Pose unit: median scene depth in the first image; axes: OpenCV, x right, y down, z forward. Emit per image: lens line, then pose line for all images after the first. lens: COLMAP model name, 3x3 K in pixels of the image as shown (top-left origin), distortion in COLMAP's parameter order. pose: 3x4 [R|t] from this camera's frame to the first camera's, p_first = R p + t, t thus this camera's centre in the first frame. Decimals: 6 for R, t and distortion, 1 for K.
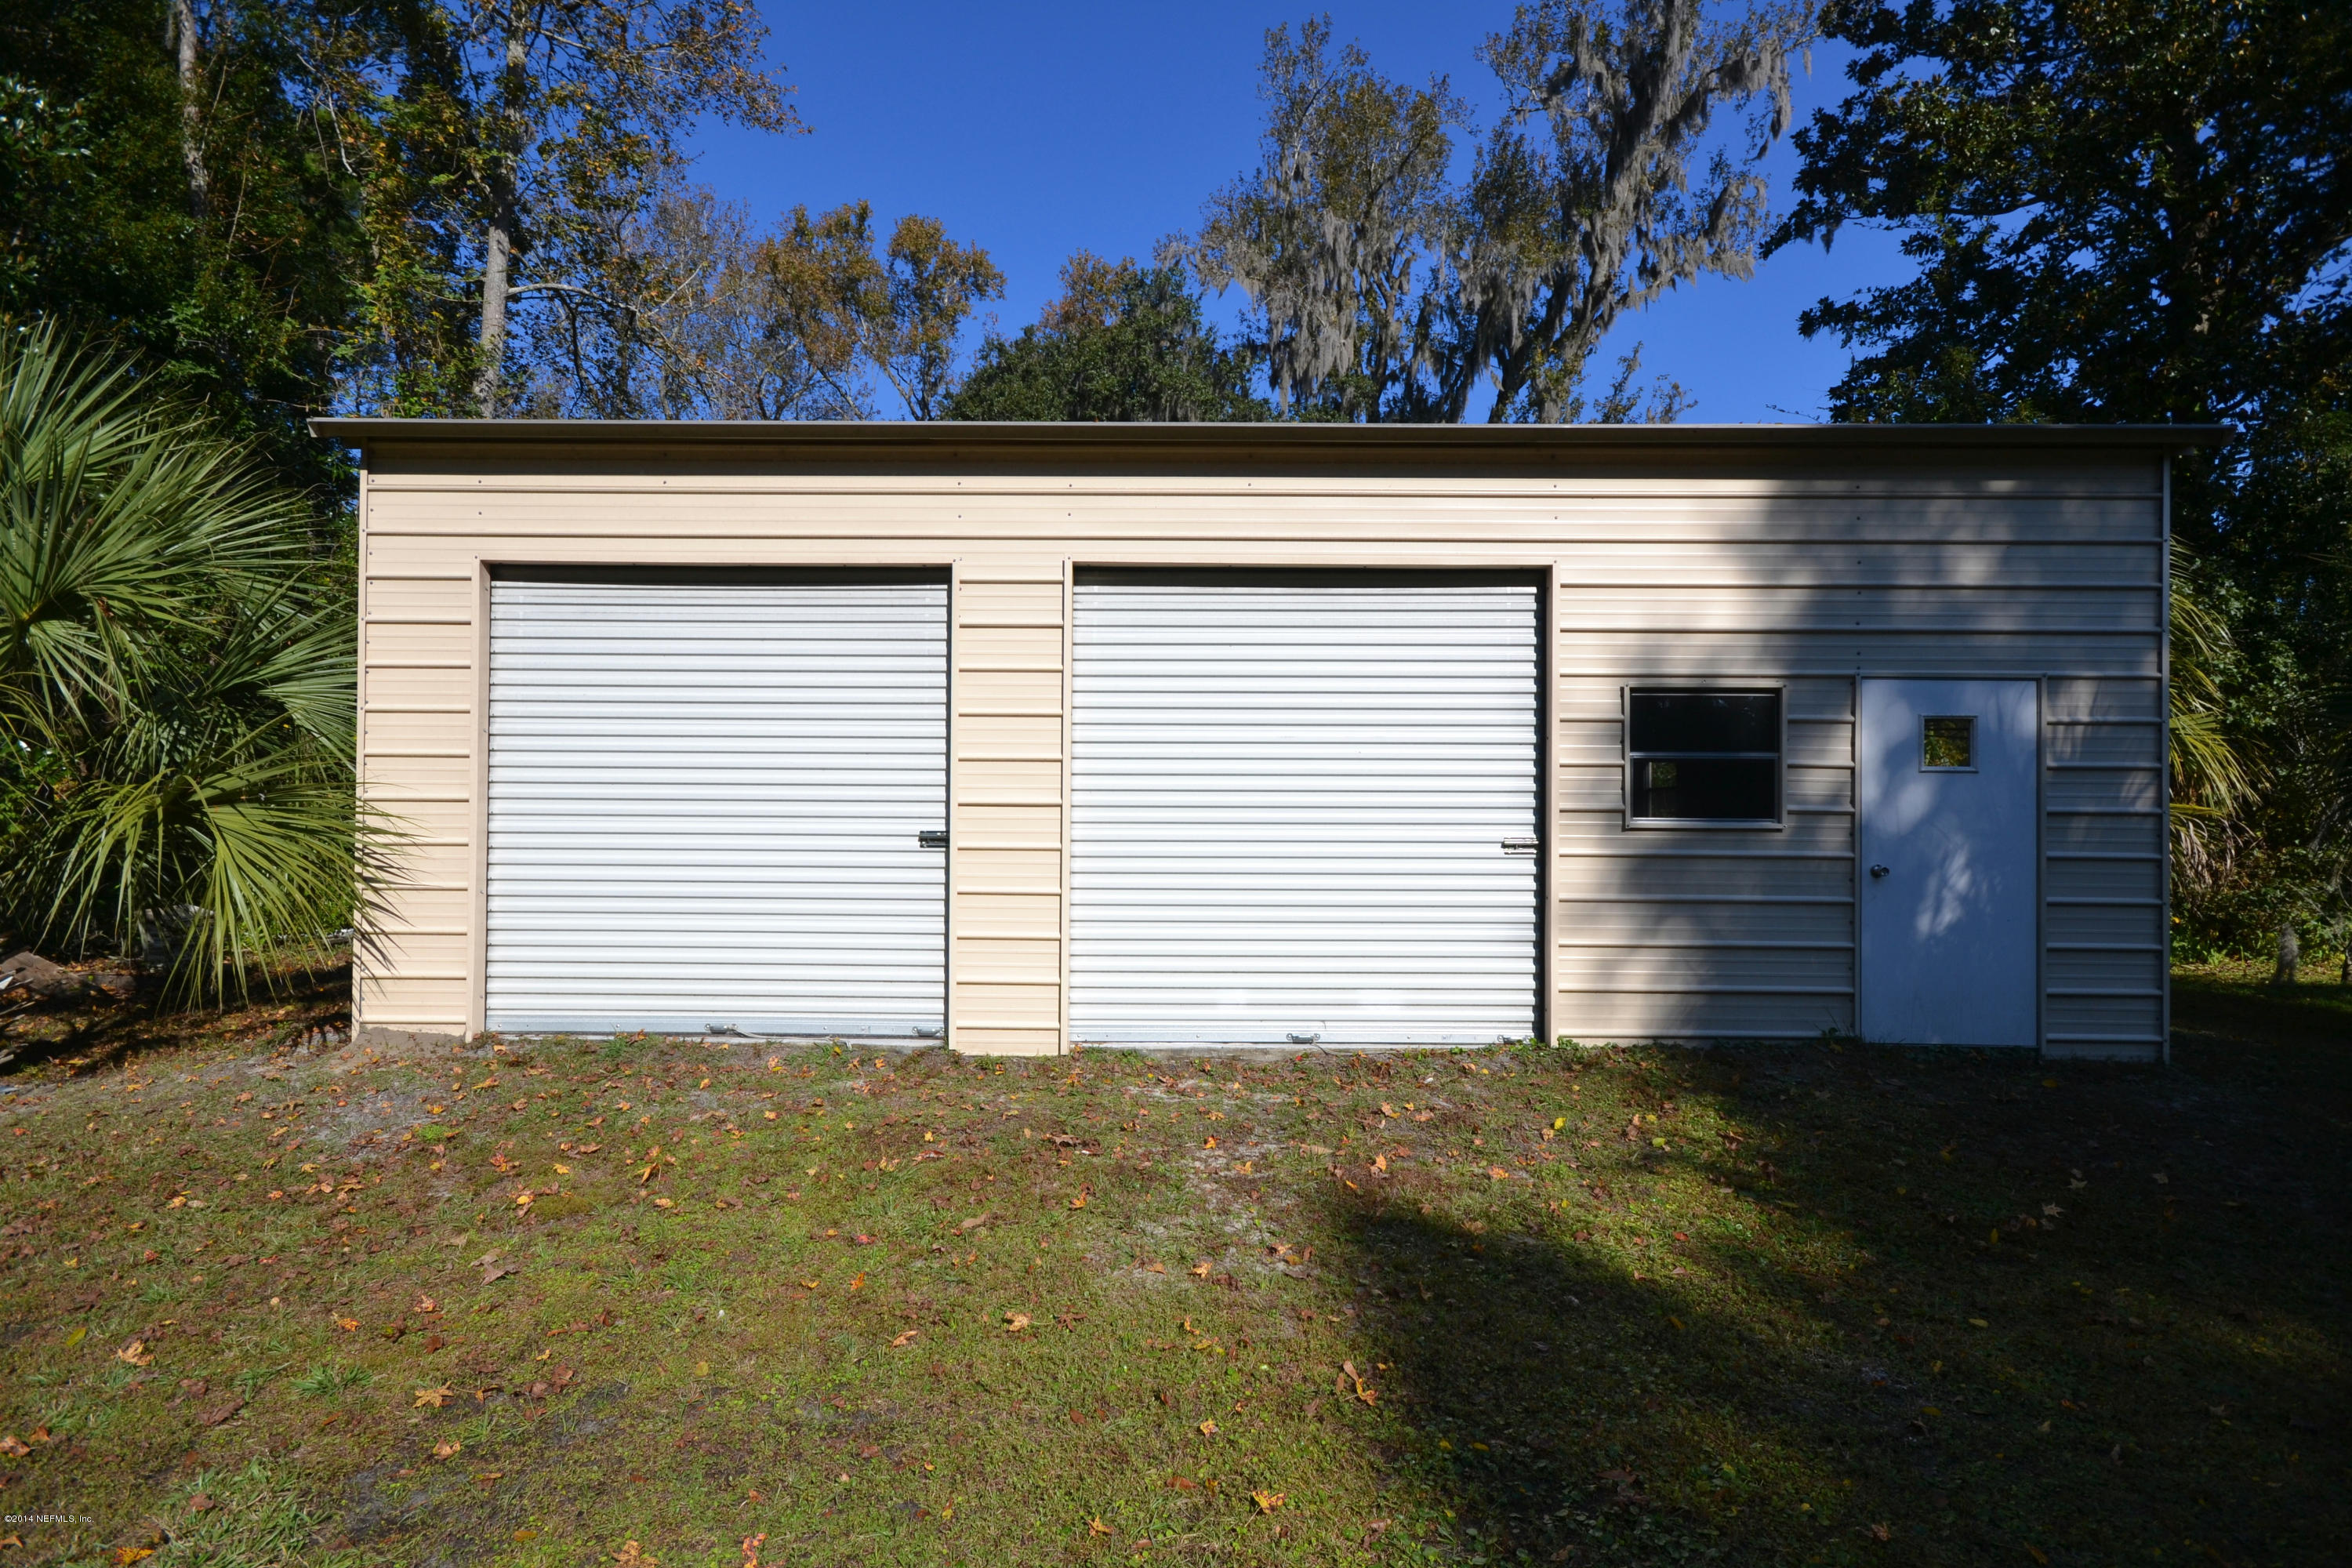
lens RADIAL K [[1096.5, 0, 1176.0], [0, 1096.5, 784.0], [0, 0, 1]] dist [0.000784, 0.000113]
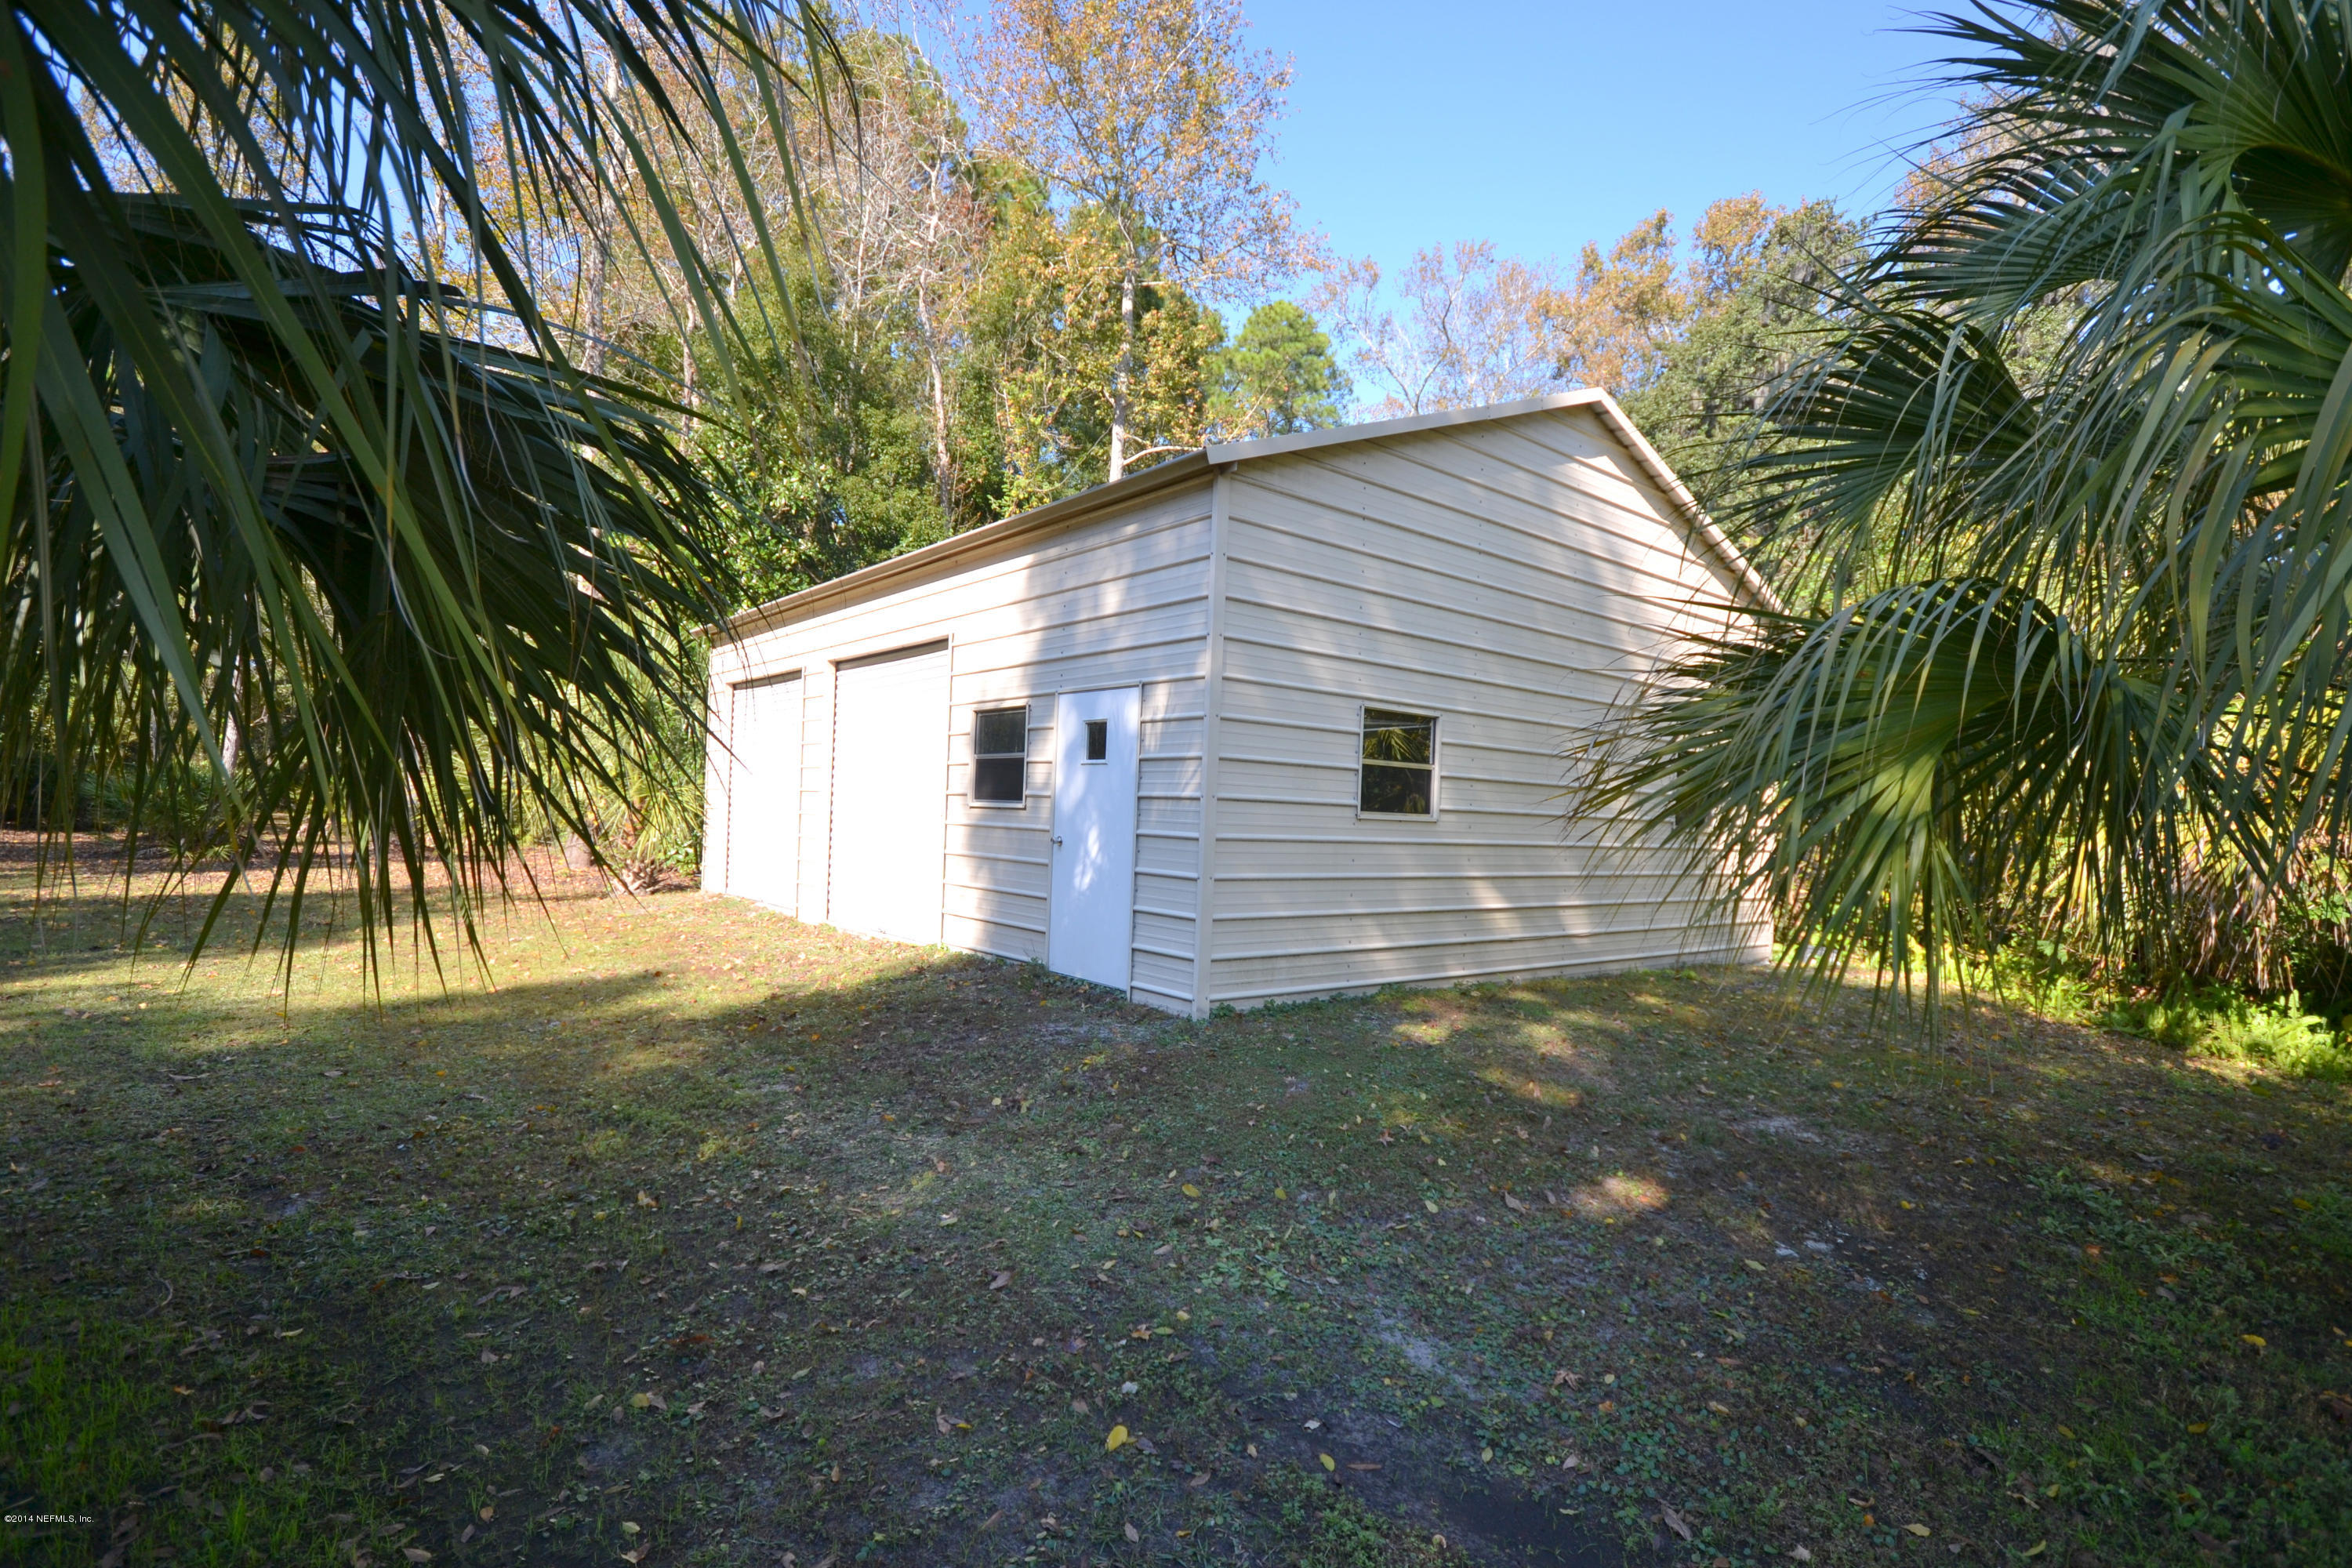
lens RADIAL K [[1114.4, 0, 1176.0], [0, 1114.4, 784.0], [0, 0, 1]] dist [-0.000751, -0.000042]
pose [[0.641108, -0.001371, -0.767449, 1.742738], [-0.011567, 0.999868, -0.011449, 0.025428], [0.767364, 0.016217, 0.641007, 0.250123]]
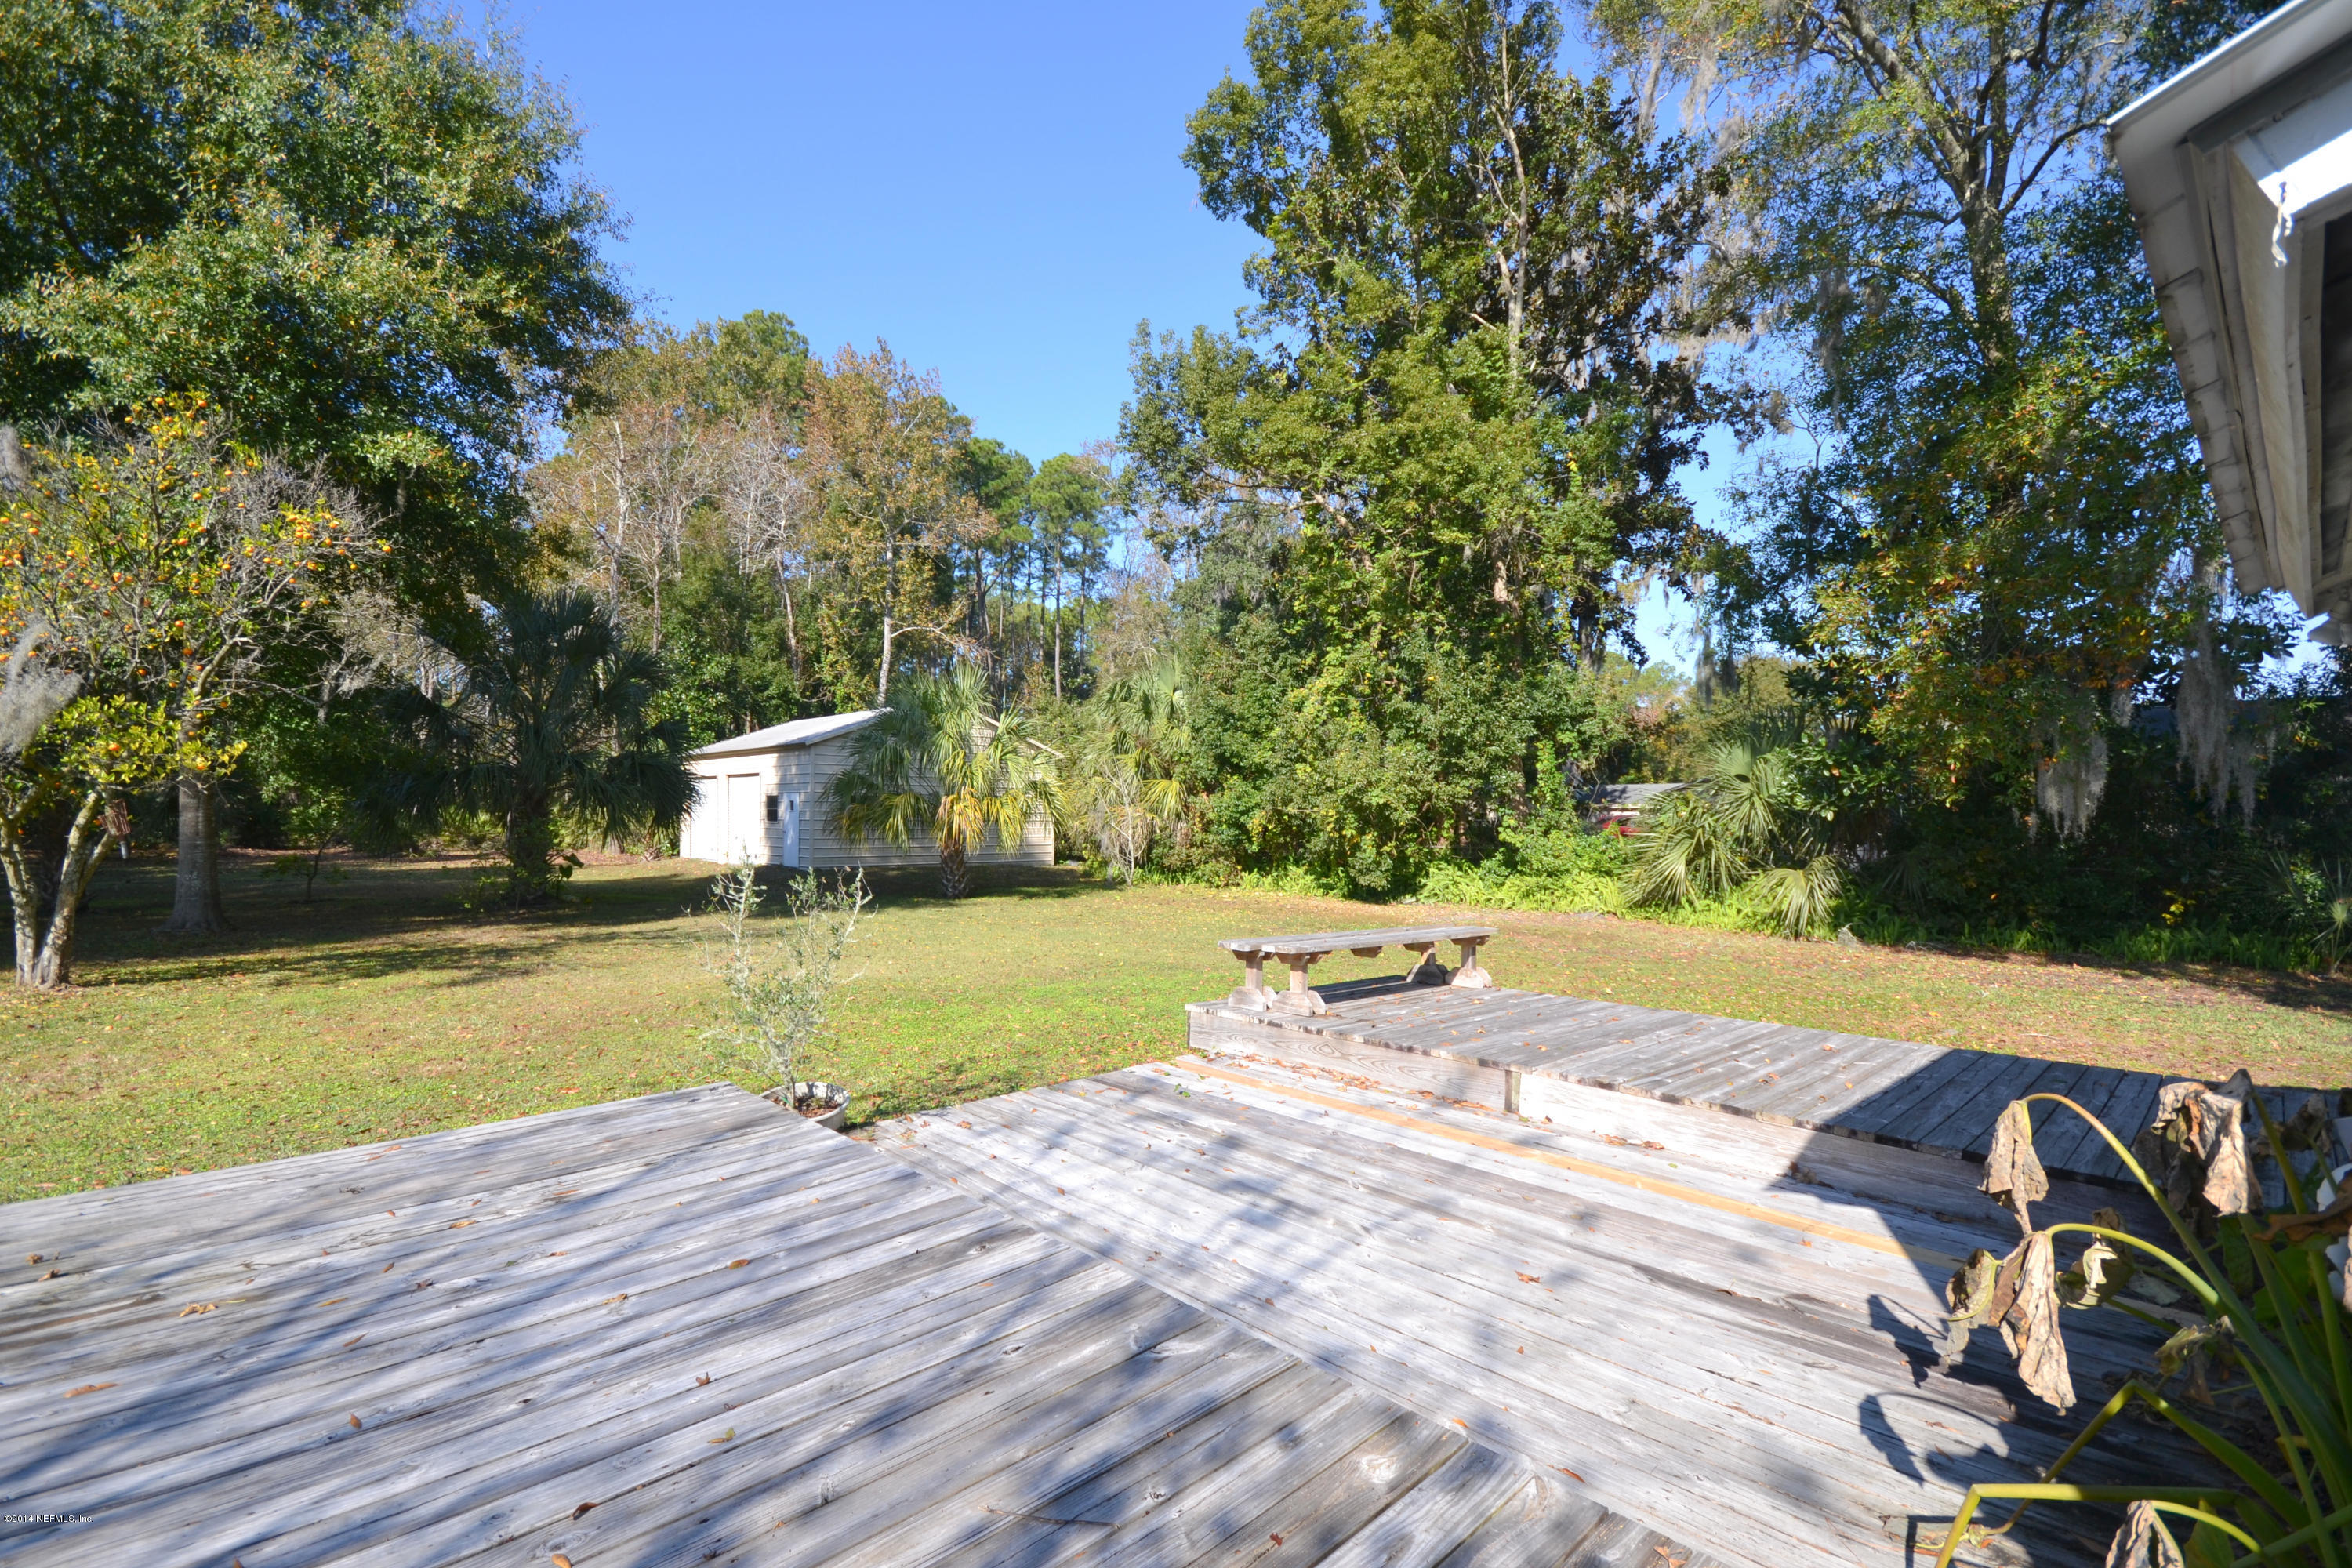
lens RADIAL K [[1051.3, 0, 1176.0], [0, 1051.3, 784.0], [0, 0, 1]] dist [0.000254, -0.000035]
pose [[0.692614, -0.022290, -0.720964, 5.309753], [0.023320, 0.999692, -0.008505, -0.055914], [0.720932, -0.010922, 0.692920, -1.027655]]
